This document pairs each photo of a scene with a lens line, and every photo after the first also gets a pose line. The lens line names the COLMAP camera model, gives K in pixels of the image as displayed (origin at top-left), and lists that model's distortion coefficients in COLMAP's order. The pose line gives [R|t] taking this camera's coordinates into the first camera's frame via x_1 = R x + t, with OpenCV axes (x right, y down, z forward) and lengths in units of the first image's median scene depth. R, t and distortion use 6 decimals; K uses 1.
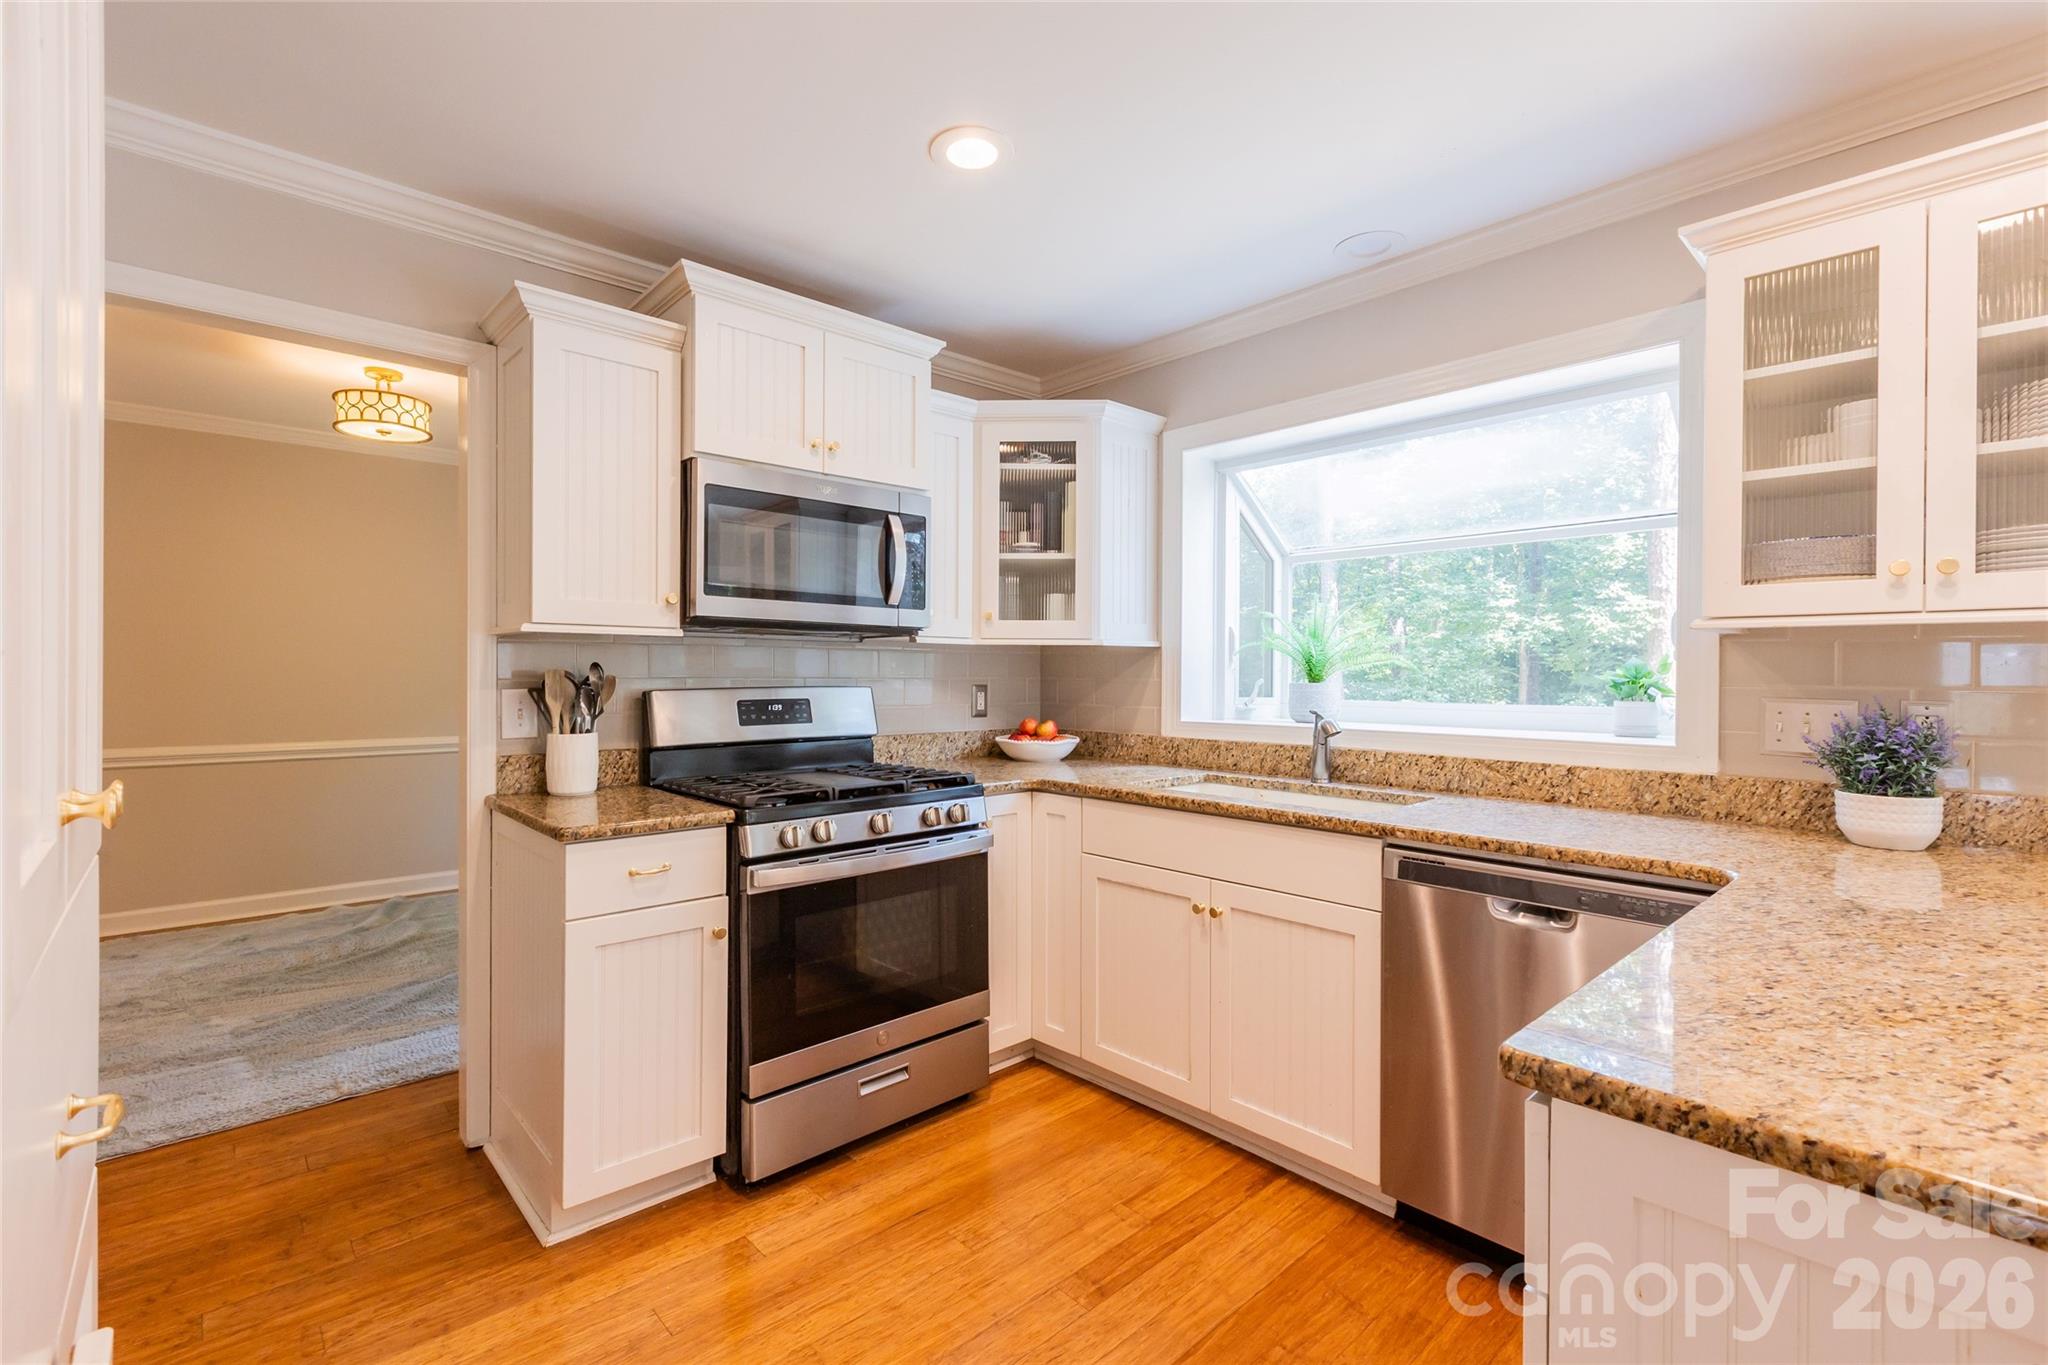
lens RADIAL K [[908.8, 0, 1014.4], [0, 908.8, 675.2], [0, 0, 1]] dist [-0.000077, -0.000224]
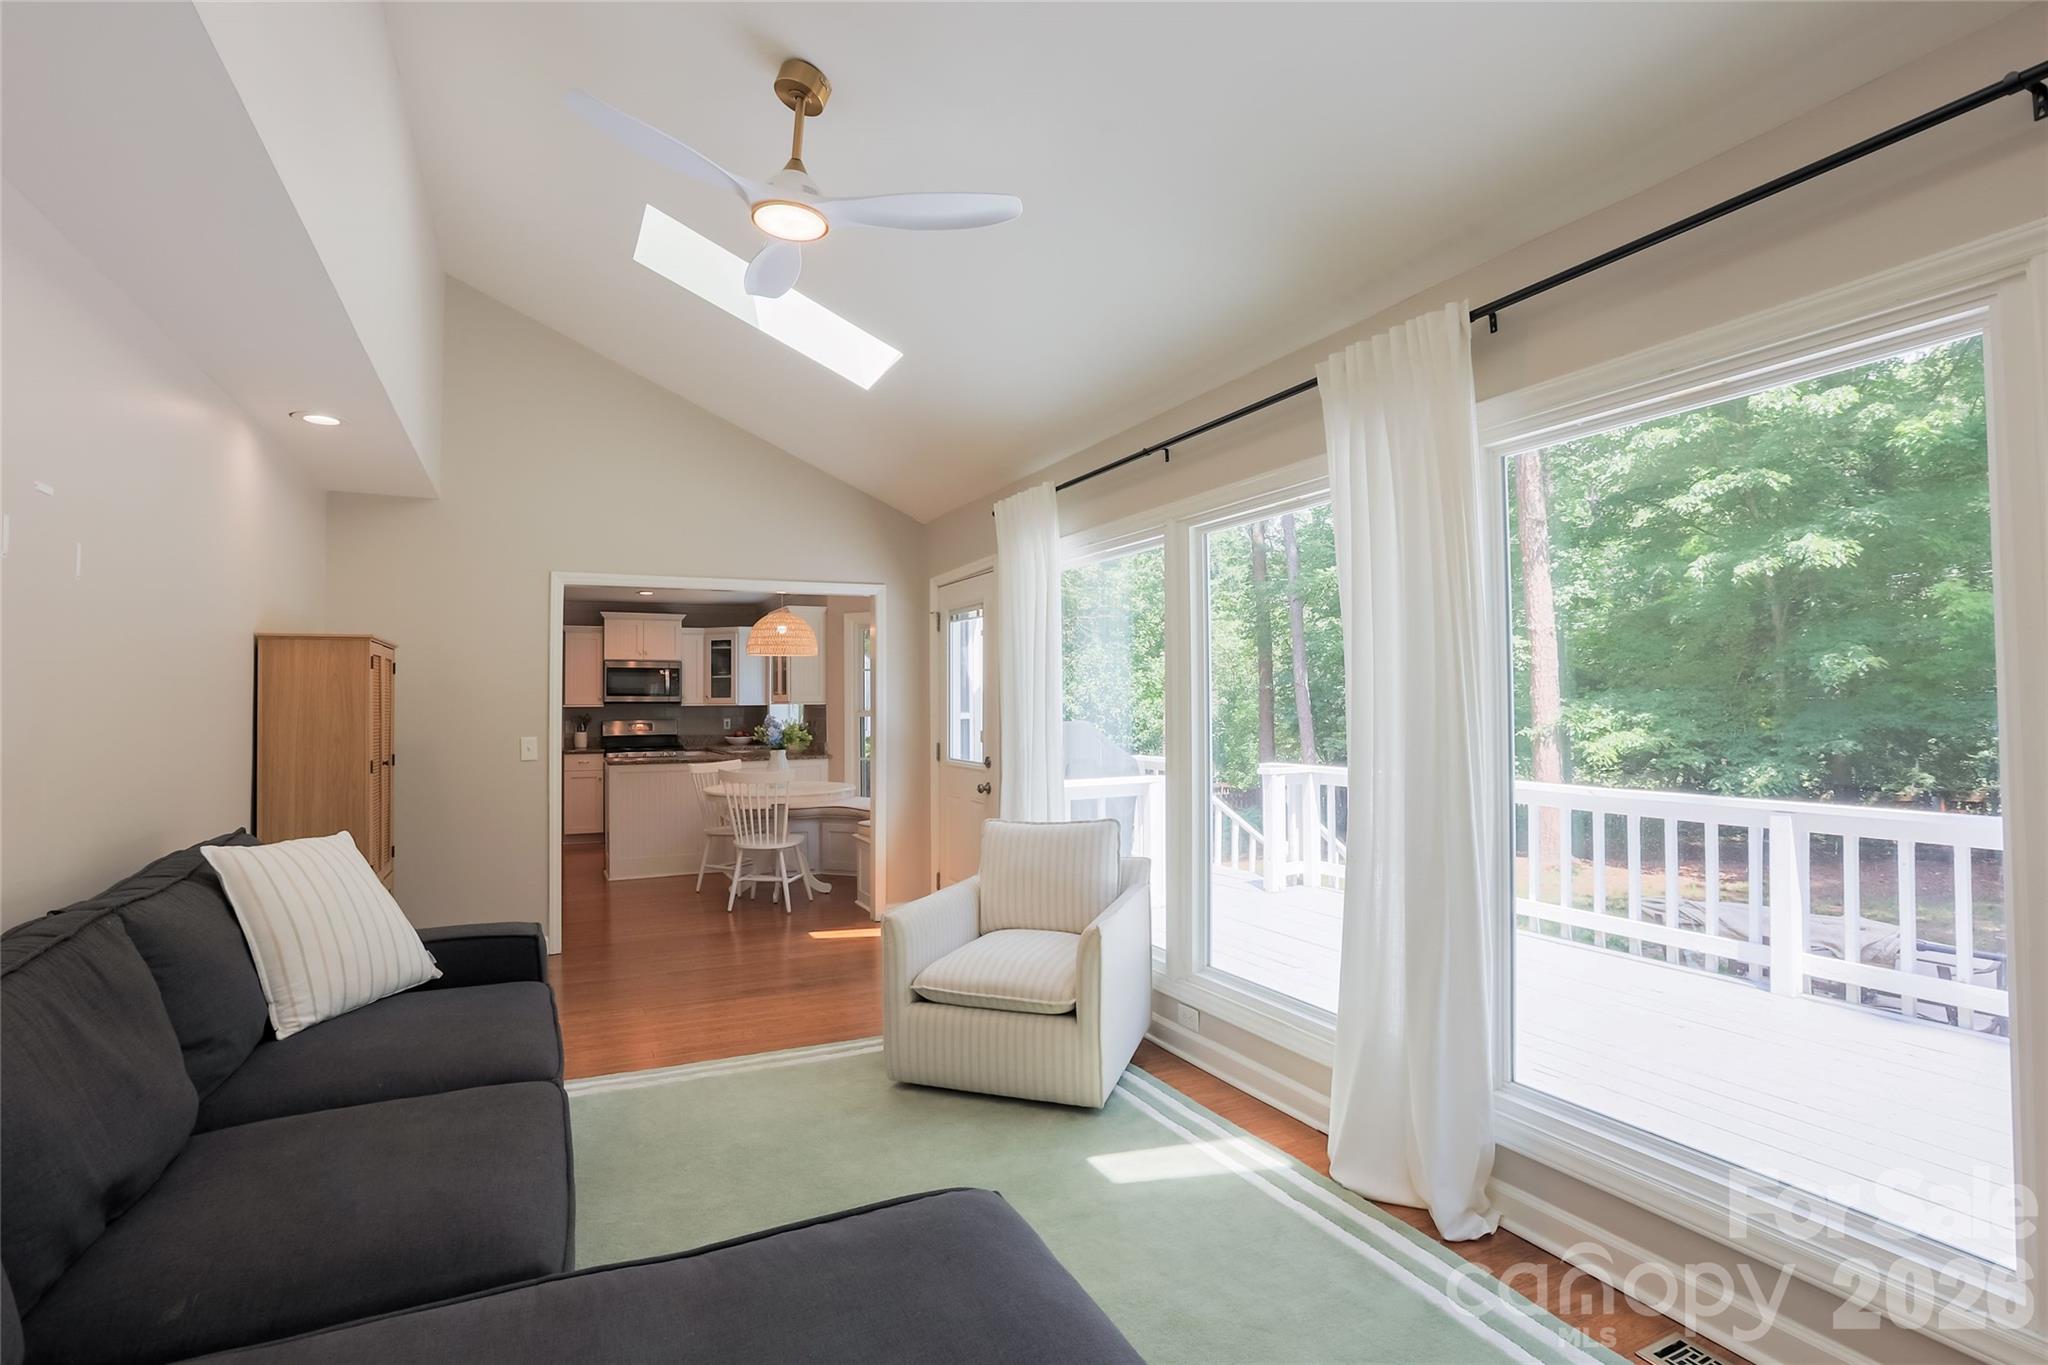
lens RADIAL K [[991.7, 0, 1019.4], [0, 991.7, 678.2], [0, 0, 1]] dist [-0.076894, -0.000035]
pose [[0.959811, -0.020724, -0.279882, 2.472239], [0.012634, 0.999449, -0.030679, -0.014346], [0.280364, 0.025910, 0.959544, -2.466749]]
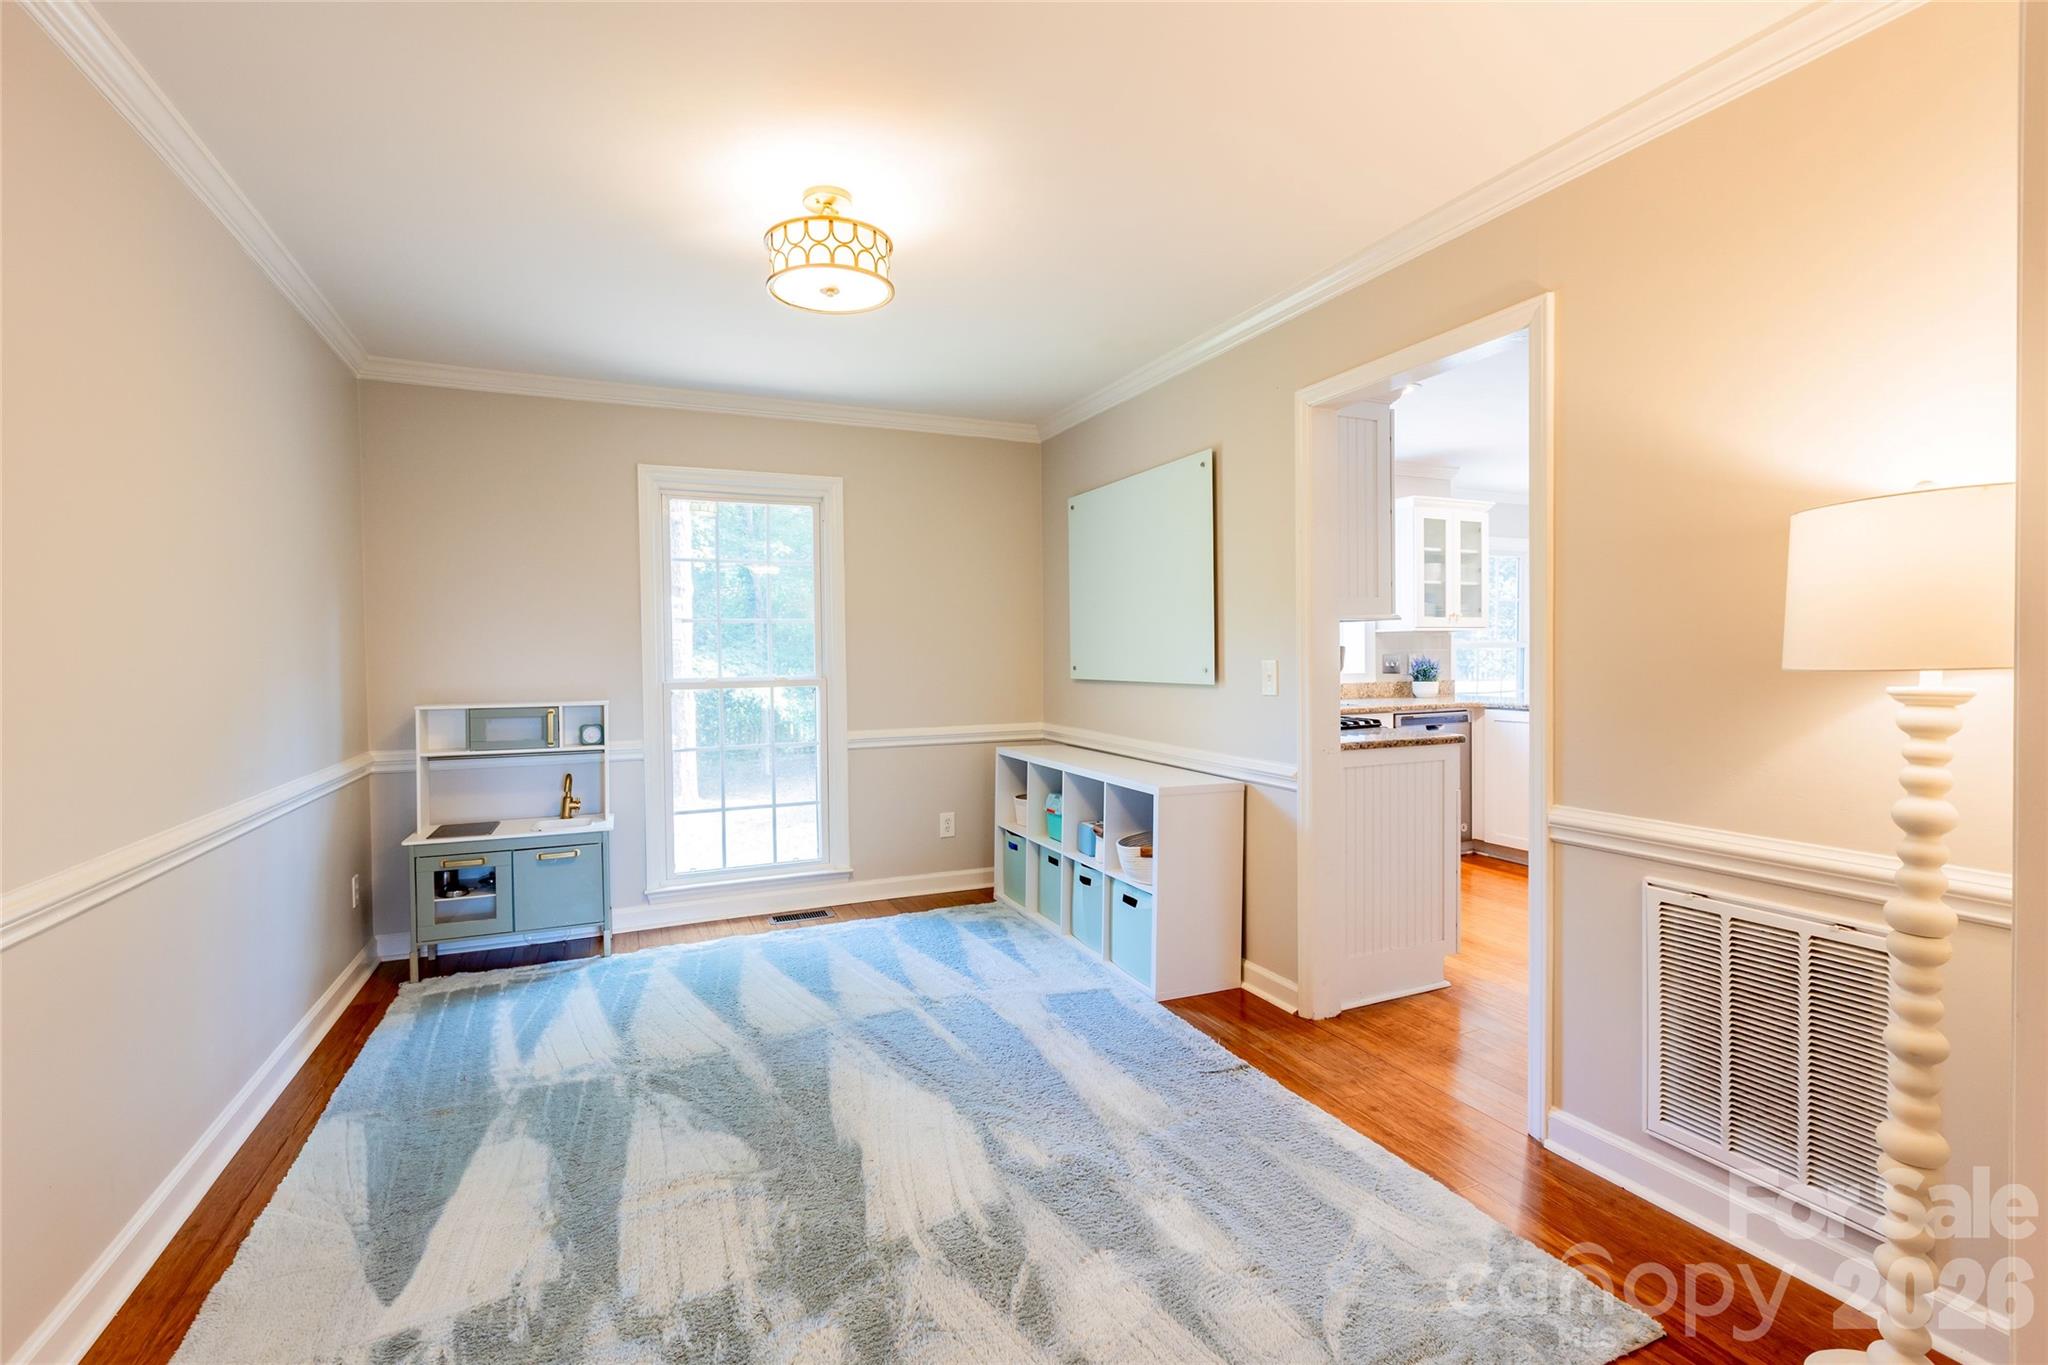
lens RADIAL K [[903.7, 0, 1013.4], [0, 903.7, 673.7], [0, 0, 1]] dist [-0.003615, -0.000239]
pose [[0.312342, -0.032225, 0.949423, -1.912014], [0.017717, 0.999448, 0.028095, -0.011774], [-0.949804, 0.008046, 0.312741, 1.017995]]
